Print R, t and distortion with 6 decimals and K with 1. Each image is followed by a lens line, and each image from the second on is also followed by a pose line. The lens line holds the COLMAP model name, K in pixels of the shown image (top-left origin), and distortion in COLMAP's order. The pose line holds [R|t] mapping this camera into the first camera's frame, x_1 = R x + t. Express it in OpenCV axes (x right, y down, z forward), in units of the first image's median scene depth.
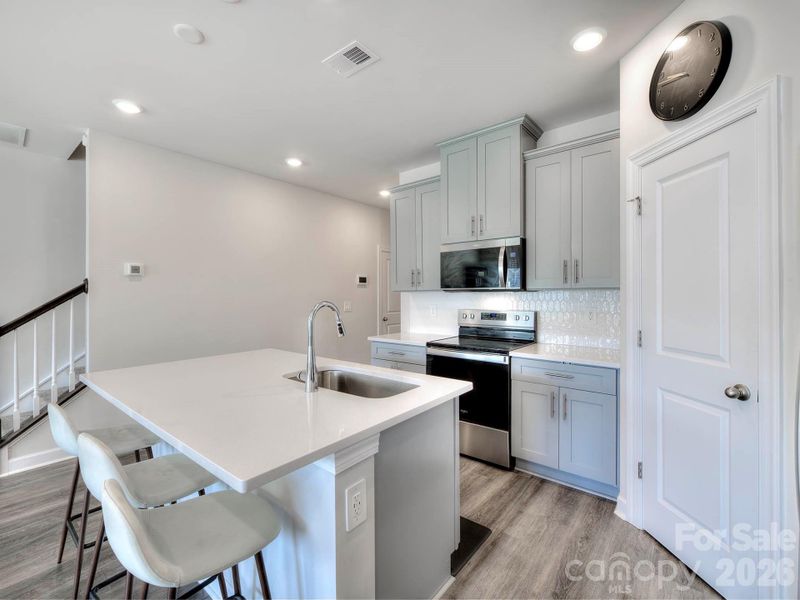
lens RADIAL K [[355.2, 0, 395.3], [0, 355.2, 295.3], [0, 0, 1]] dist [0.003728, -0.003684]
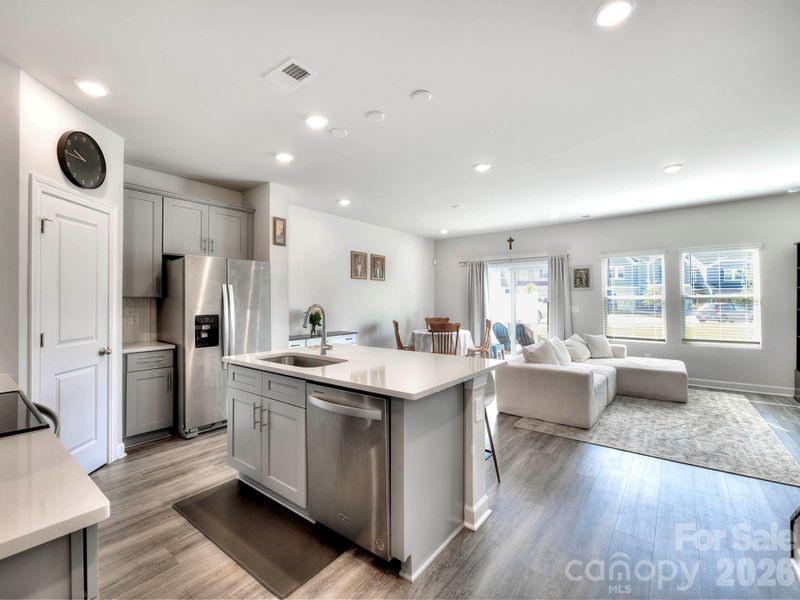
lens RADIAL K [[355.2, 0, 399.8], [0, 355.2, 296.8], [0, 0, 1]] dist [0.003728, -0.003684]
pose [[-0.999300, 0.005683, -0.036989, -0.292163], [0.006065, 0.999929, -0.010243, -0.000600], [0.036928, -0.010460, -0.999263, 1.496881]]
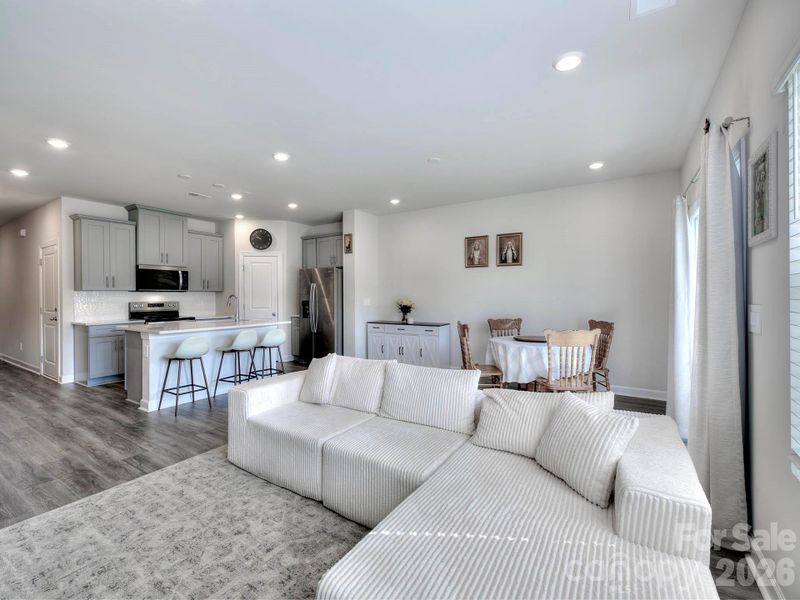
lens RADIAL K [[355.2, 0, 397.8], [0, 355.2, 296.8], [0, 0, 1]] dist [0.003728, -0.003684]
pose [[-0.122857, -0.000405, 0.992424, -1.956649], [0.003742, 0.999993, 0.000871, 0.020879], [-0.992417, 0.003821, -0.122855, -0.031411]]
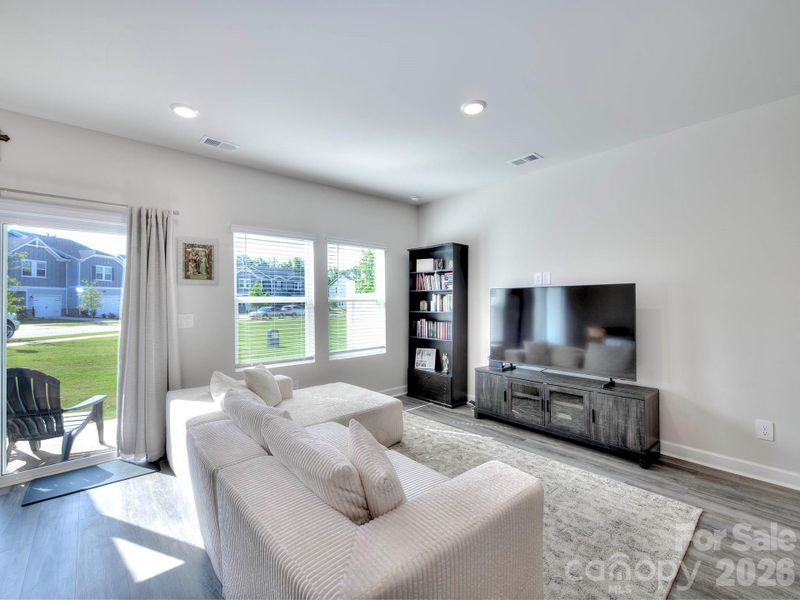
lens RADIAL K [[355.2, 0, 395.4], [0, 355.2, 296.0], [0, 0, 1]] dist [0.003728, -0.003684]
pose [[-0.152187, -0.012435, -0.988274, -0.445247], [0.006793, 0.999884, -0.013628, -0.000244], [0.988328, -0.008788, -0.152085, 0.164268]]
